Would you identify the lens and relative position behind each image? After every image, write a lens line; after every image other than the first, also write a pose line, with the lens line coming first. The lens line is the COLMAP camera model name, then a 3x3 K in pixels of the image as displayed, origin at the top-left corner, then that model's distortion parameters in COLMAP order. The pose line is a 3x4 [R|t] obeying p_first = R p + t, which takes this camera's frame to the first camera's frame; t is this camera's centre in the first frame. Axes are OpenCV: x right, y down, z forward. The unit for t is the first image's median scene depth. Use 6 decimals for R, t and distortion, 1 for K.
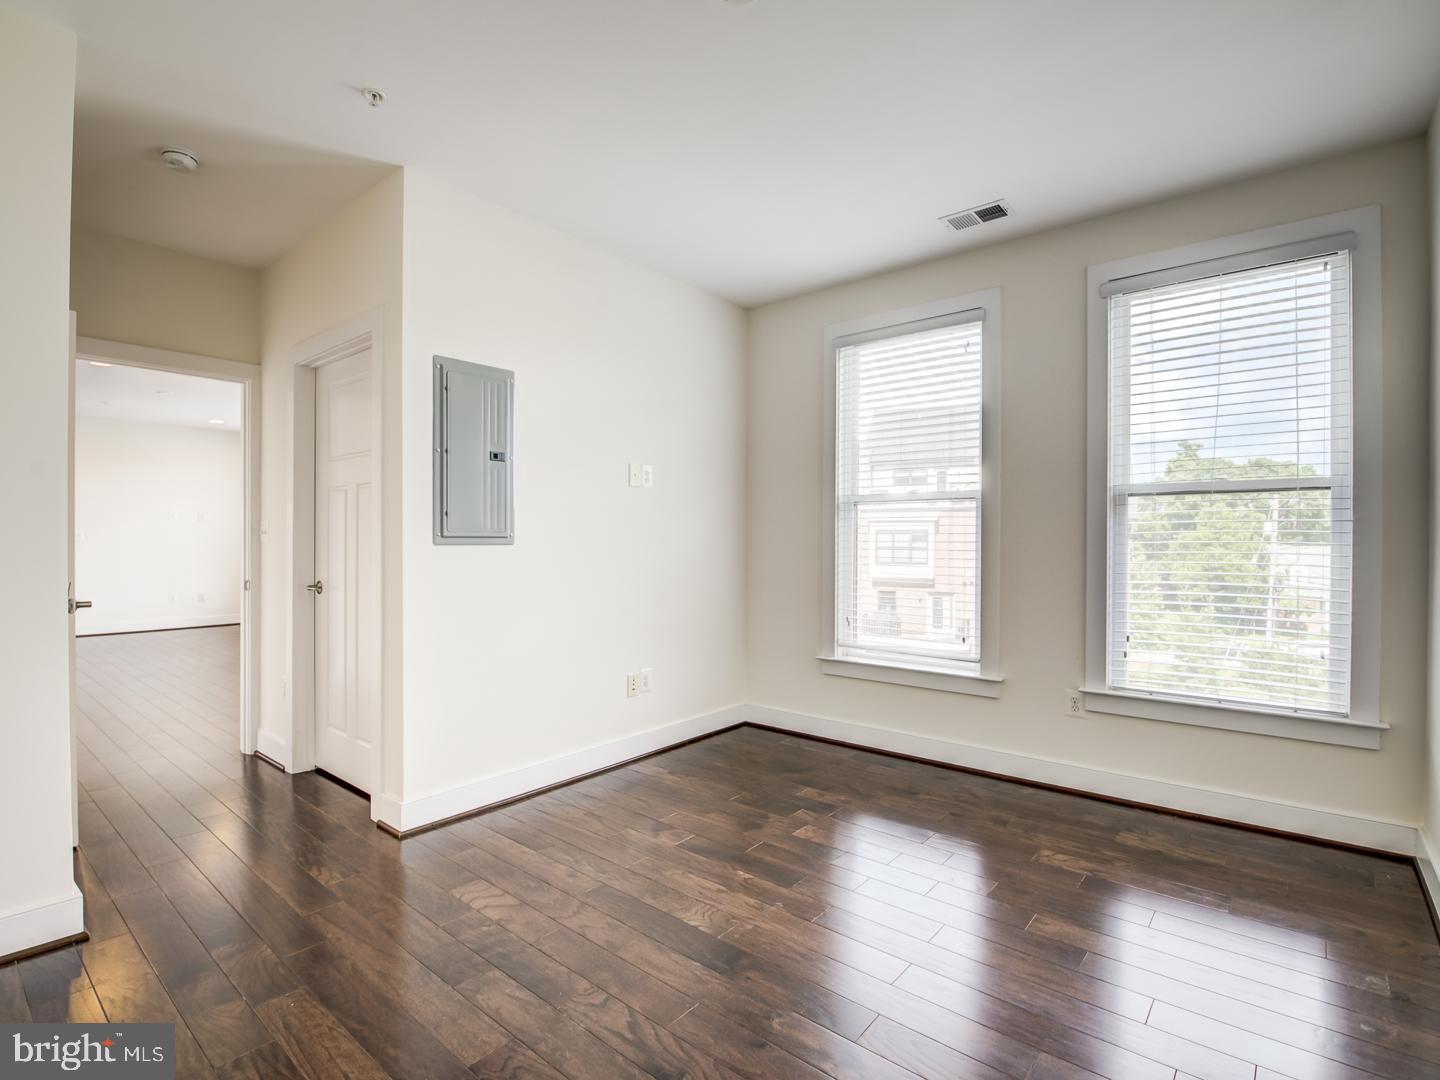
lens RADIAL K [[688.6, 0, 720.0], [0, 688.6, 540.0], [0, 0, 1]] dist [-0.000914, -0.000261]
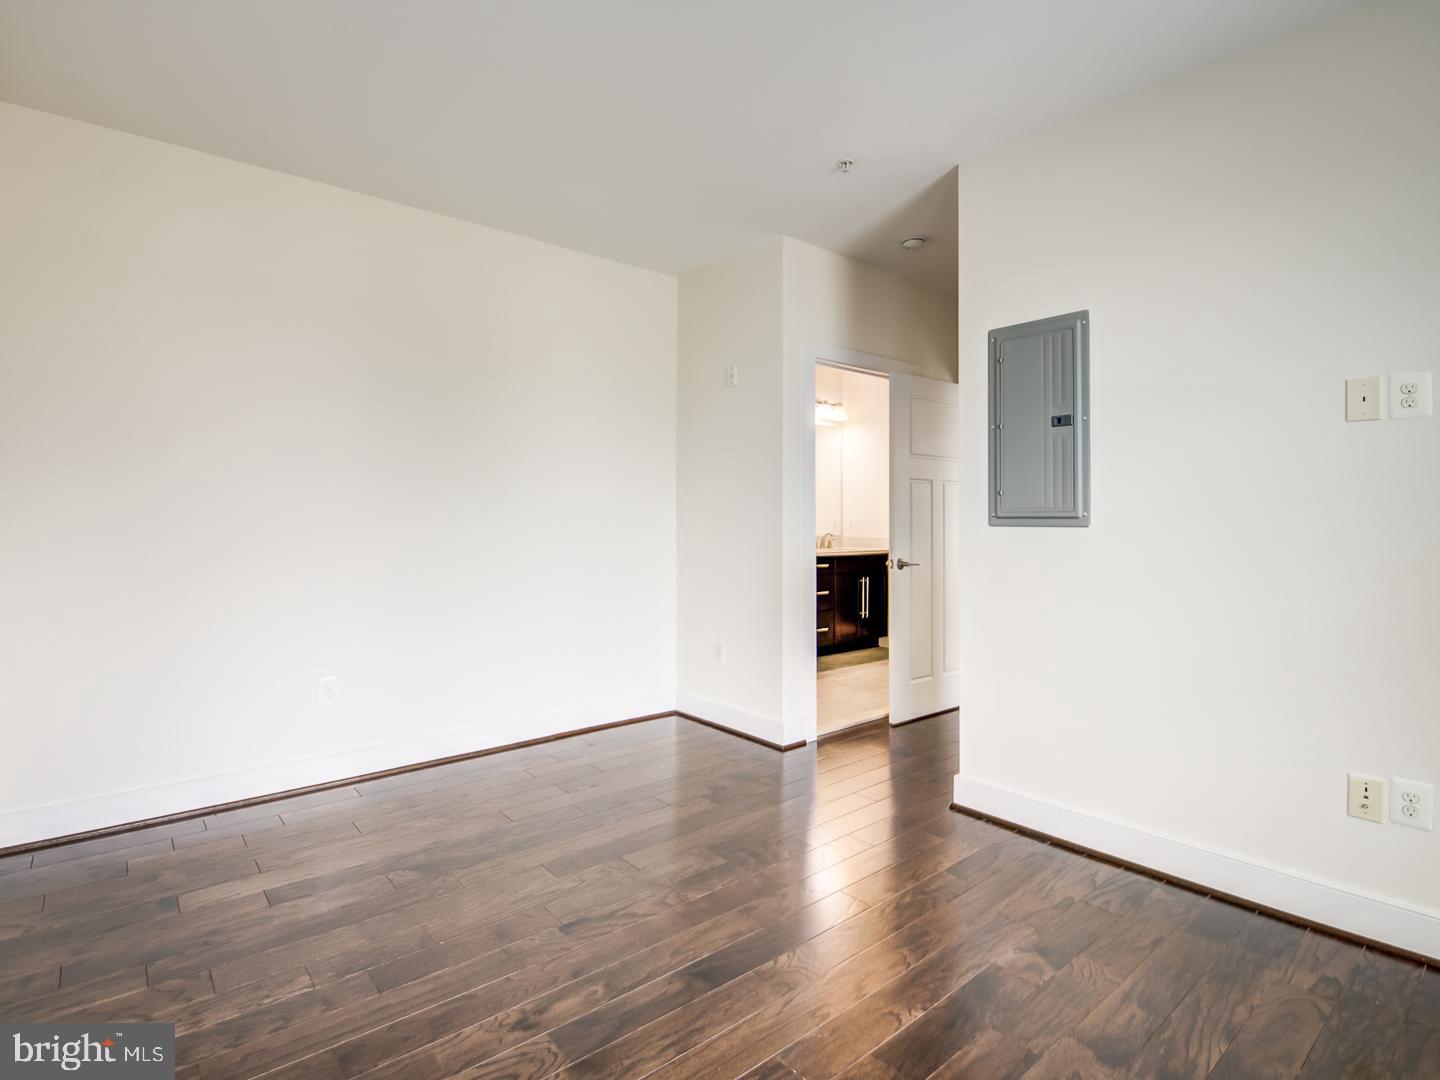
lens RADIAL K [[764.2, 0, 717.0], [0, 764.2, 493.3], [0, 0, 1]] dist [-0.002679, -0.000589]
pose [[-0.174809, -0.032327, -0.984072, 0.643268], [-0.001123, 0.999467, -0.032634, -0.002821], [0.984602, -0.004600, -0.174752, 0.735756]]
